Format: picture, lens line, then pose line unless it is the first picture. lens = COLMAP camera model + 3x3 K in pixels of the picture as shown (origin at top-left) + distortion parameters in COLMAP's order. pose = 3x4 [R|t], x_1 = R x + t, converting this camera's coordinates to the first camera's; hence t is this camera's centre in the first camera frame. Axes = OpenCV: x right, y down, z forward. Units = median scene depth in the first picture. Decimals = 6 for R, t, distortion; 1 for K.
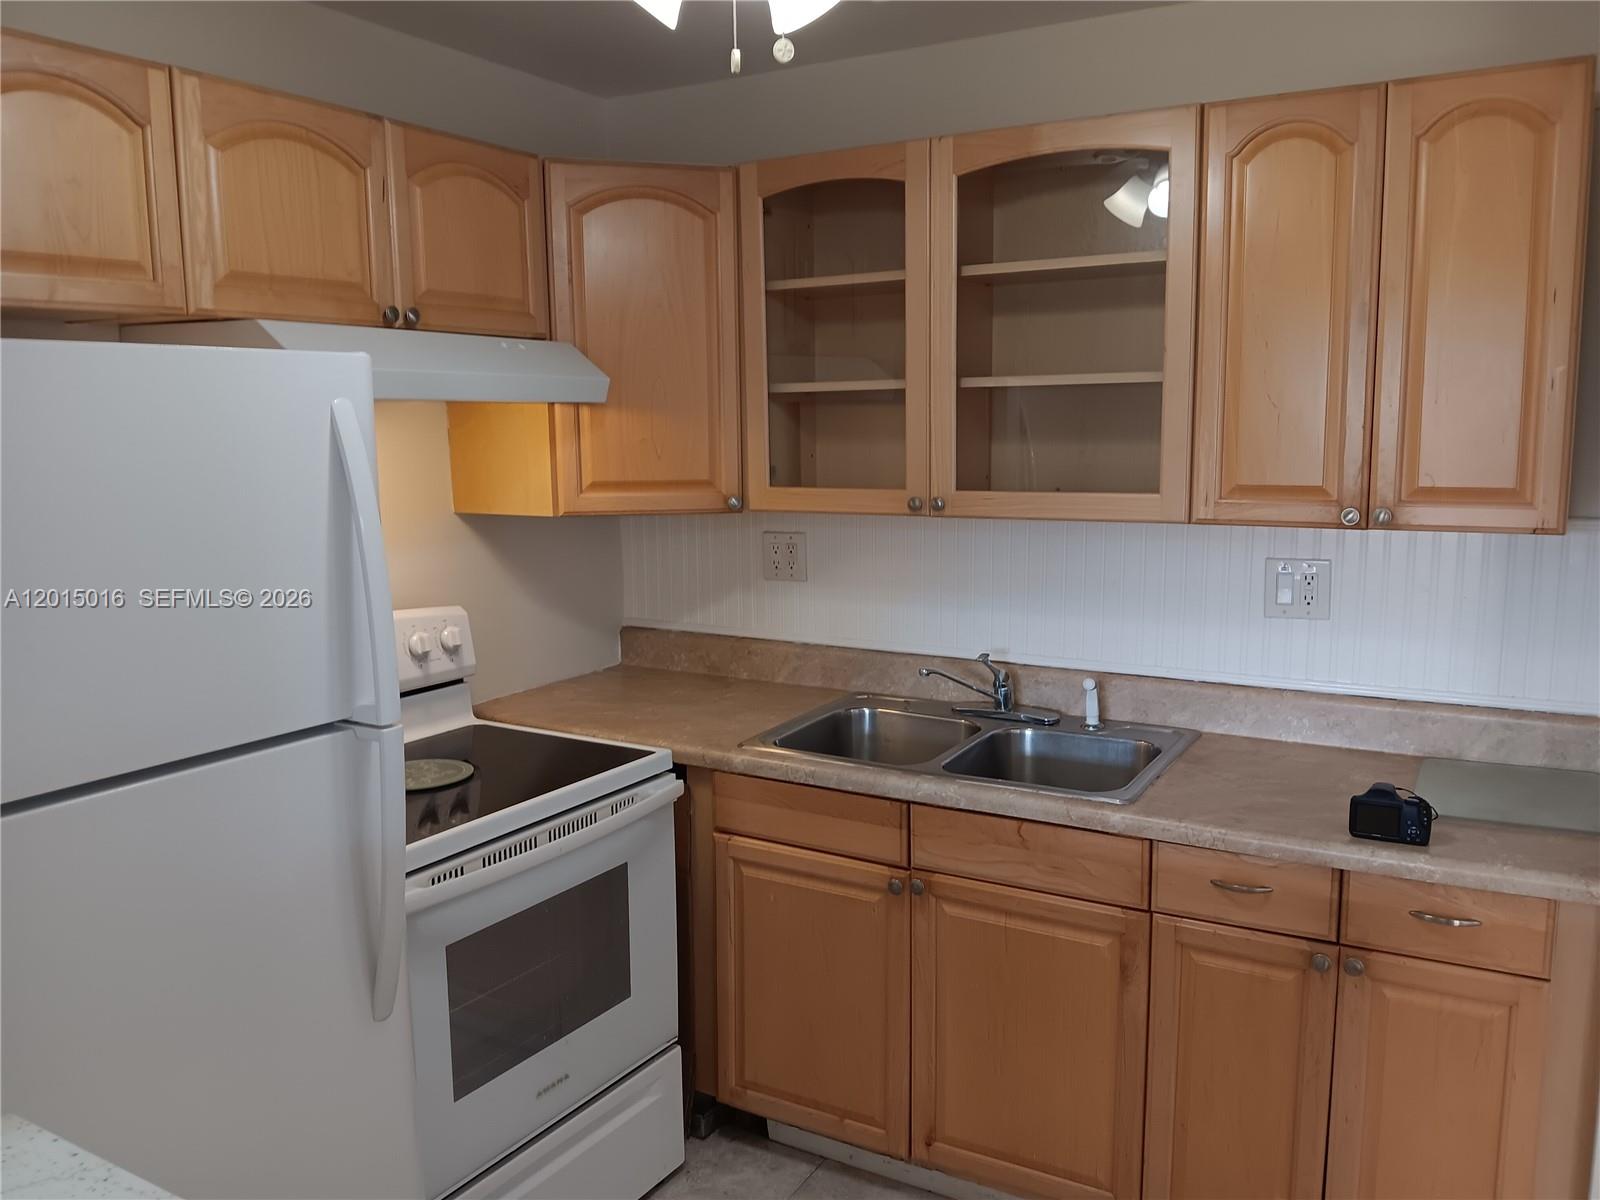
lens RADIAL K [[1244.7, 0, 795.3], [0, 1244.7, 597.6], [0, 0, 1]] dist [0.095497, -0.239860]
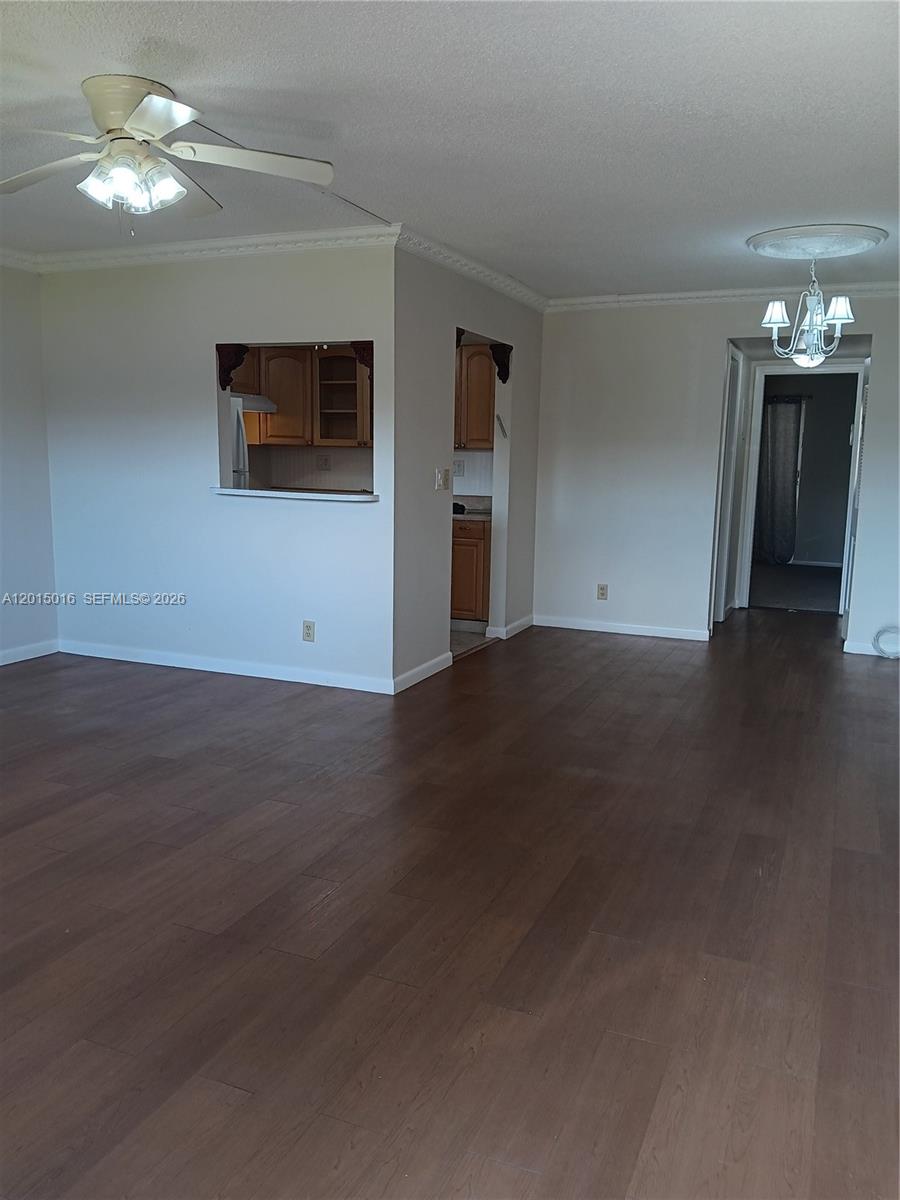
lens RADIAL K [[929.4, 0, 450.0], [0, 929.4, 600.0], [0, 0, 1]] dist [0.105270, -0.197448]
pose [[0.991596, 0.012220, 0.128793, 0.010555], [-0.014406, 0.999767, 0.016057, 0.348488], [-0.128567, -0.017777, 0.991541, -1.834784]]
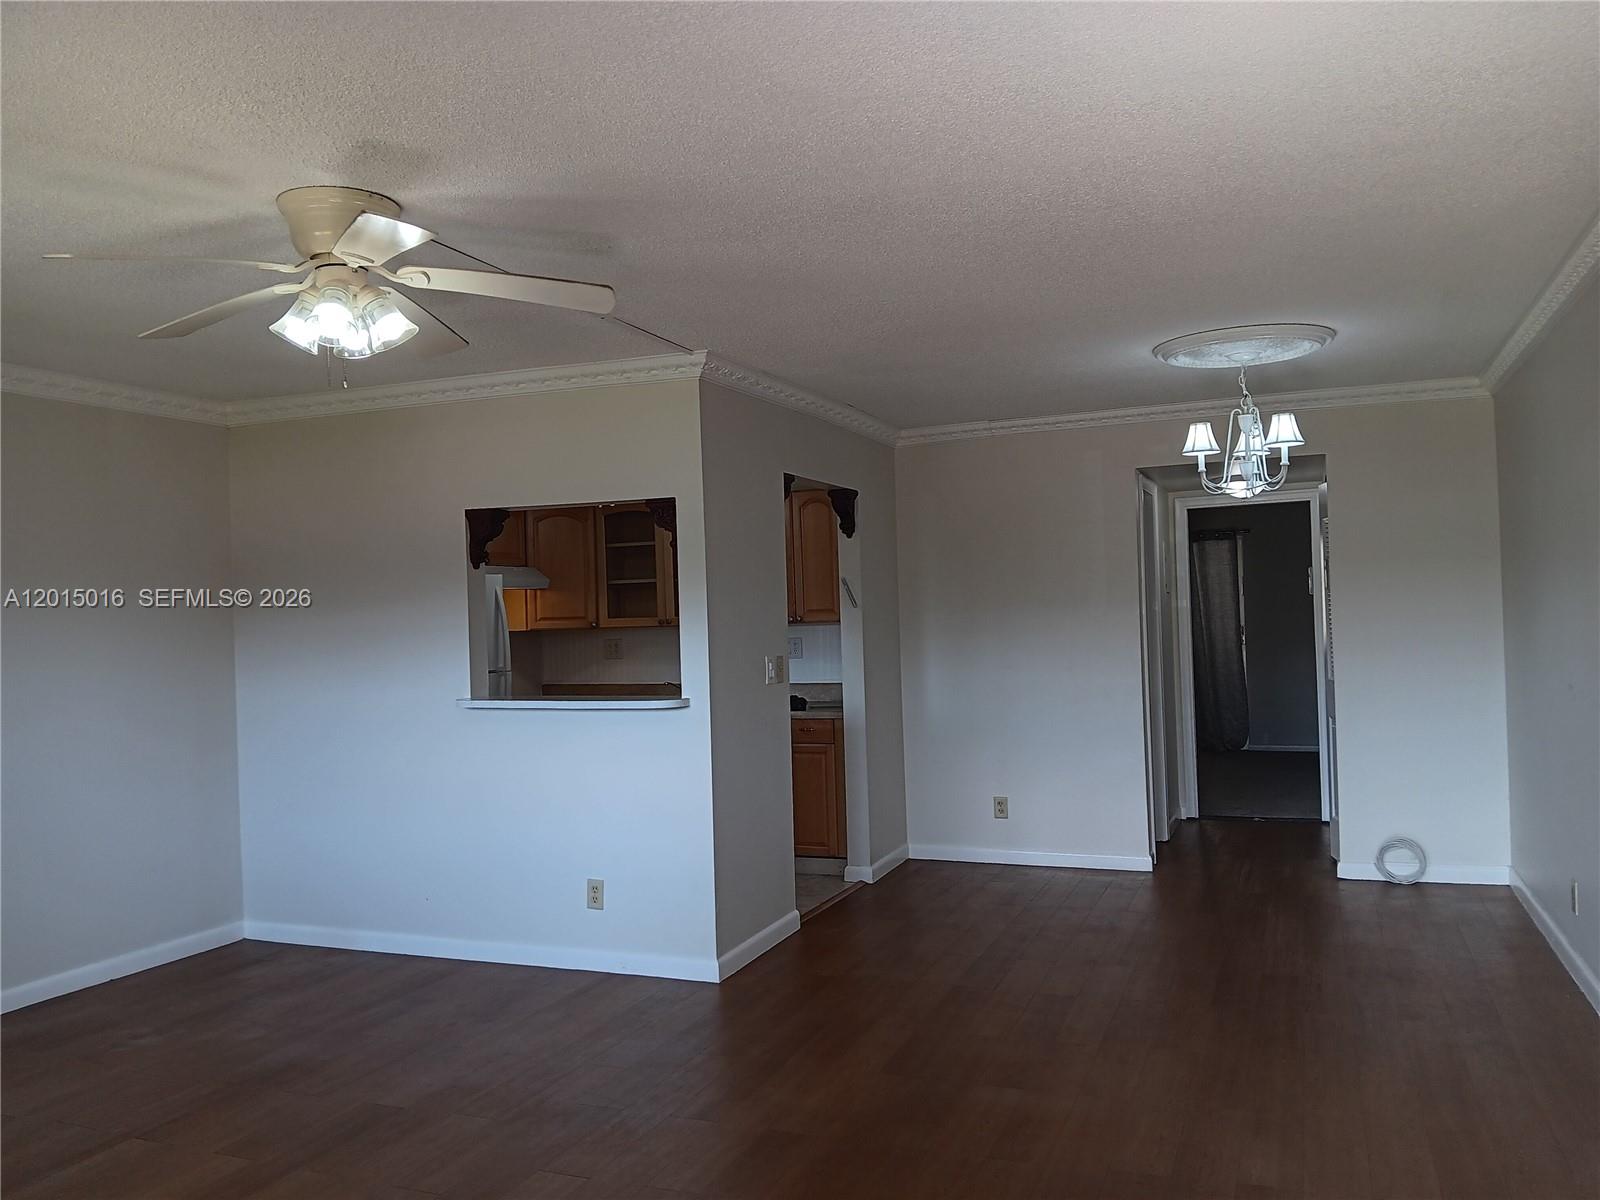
lens RADIAL K [[1227.5, 0, 812.1], [0, 1227.5, 601.9], [0, 0, 1]] dist [0.187270, -0.444314]
pose [[0.988421, -0.015112, 0.150983, 0.014094], [0.037647, 0.988340, -0.147537, 0.303158], [-0.146993, 0.151512, 0.977465, -1.780217]]
